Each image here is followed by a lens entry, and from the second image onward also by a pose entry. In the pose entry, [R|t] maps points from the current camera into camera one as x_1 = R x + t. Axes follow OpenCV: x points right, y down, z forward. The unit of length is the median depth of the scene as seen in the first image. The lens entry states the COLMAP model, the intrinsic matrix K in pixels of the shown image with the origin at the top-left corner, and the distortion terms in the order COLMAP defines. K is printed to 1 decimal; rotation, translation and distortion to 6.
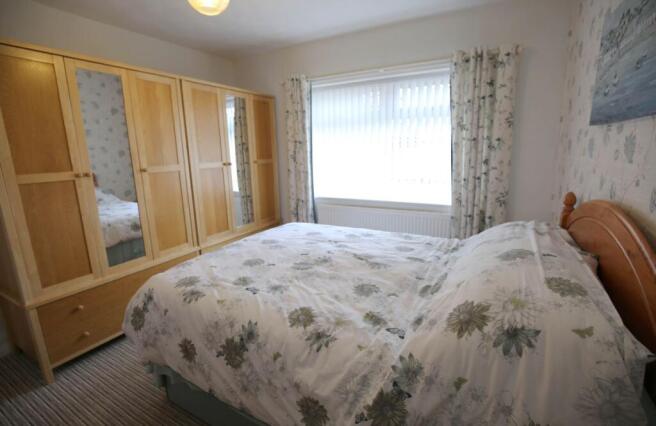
lens RADIAL K [[310.6, 0, 329.4], [0, 310.6, 210.5], [0, 0, 1]] dist [-0.026363, -0.000305]
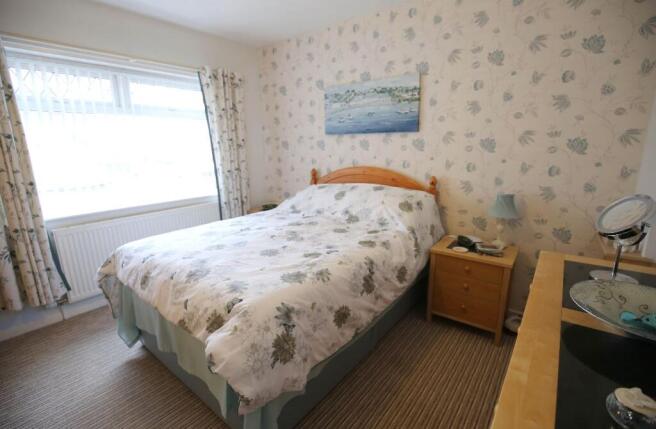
lens RADIAL K [[310.6, 0, 328.9], [0, 310.6, 217.3], [0, 0, 1]] dist [-0.026363, -0.000305]
pose [[0.158581, -0.205209, 0.965785, -1.238651], [0.198171, 0.964873, 0.172475, -0.090084], [-0.967254, 0.164039, 0.193677, 0.620237]]
